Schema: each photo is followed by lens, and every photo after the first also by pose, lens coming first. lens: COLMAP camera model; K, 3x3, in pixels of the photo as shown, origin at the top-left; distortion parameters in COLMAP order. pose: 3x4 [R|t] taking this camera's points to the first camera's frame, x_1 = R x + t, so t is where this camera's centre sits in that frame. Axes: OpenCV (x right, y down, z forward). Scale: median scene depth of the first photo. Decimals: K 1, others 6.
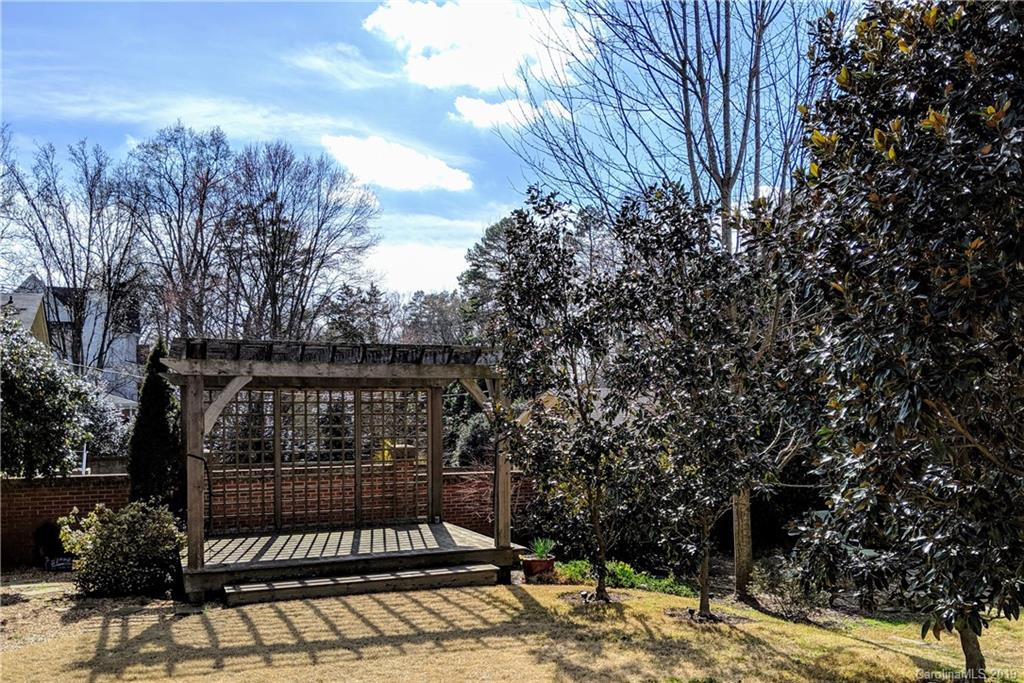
lens RADIAL K [[784.6, 0, 534.8], [0, 784.6, 413.9], [0, 0, 1]] dist [0.003852, -0.004745]
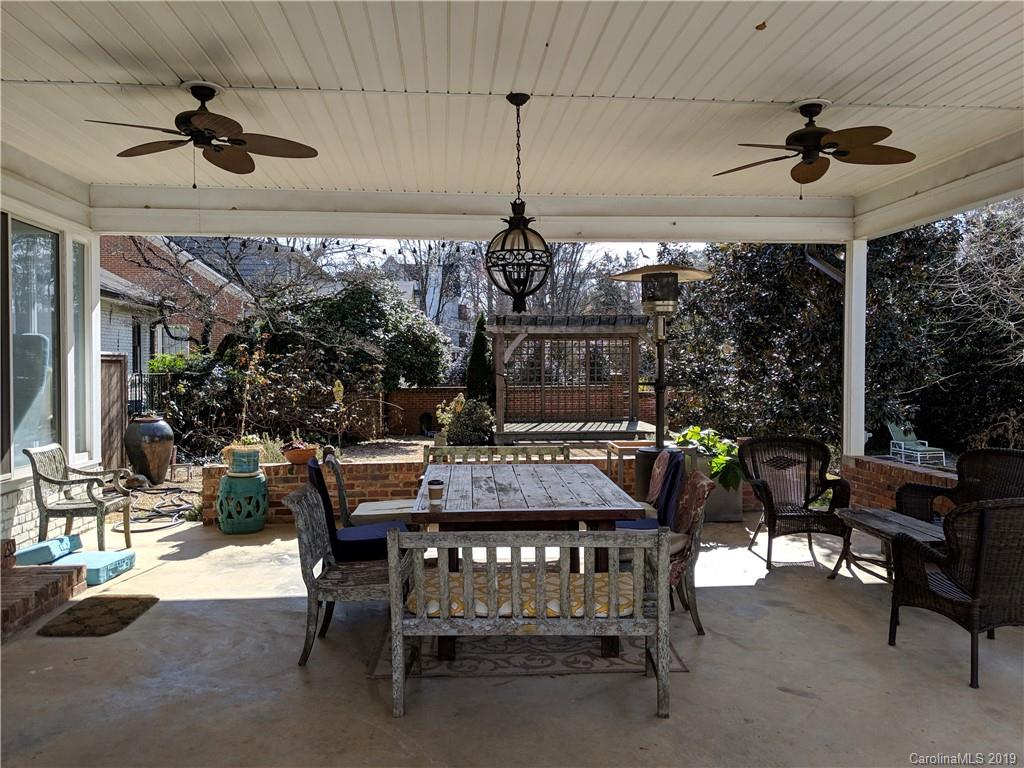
lens RADIAL K [[817.5, 0, 511.8], [0, 817.5, 382.6], [0, 0, 1]] dist [-0.005017, 0.005034]
pose [[0.926219, 0.016333, -0.376633, 0.325495], [-0.004842, 0.999494, 0.031435, 0.007530], [0.376956, -0.027292, 0.925829, -0.785454]]
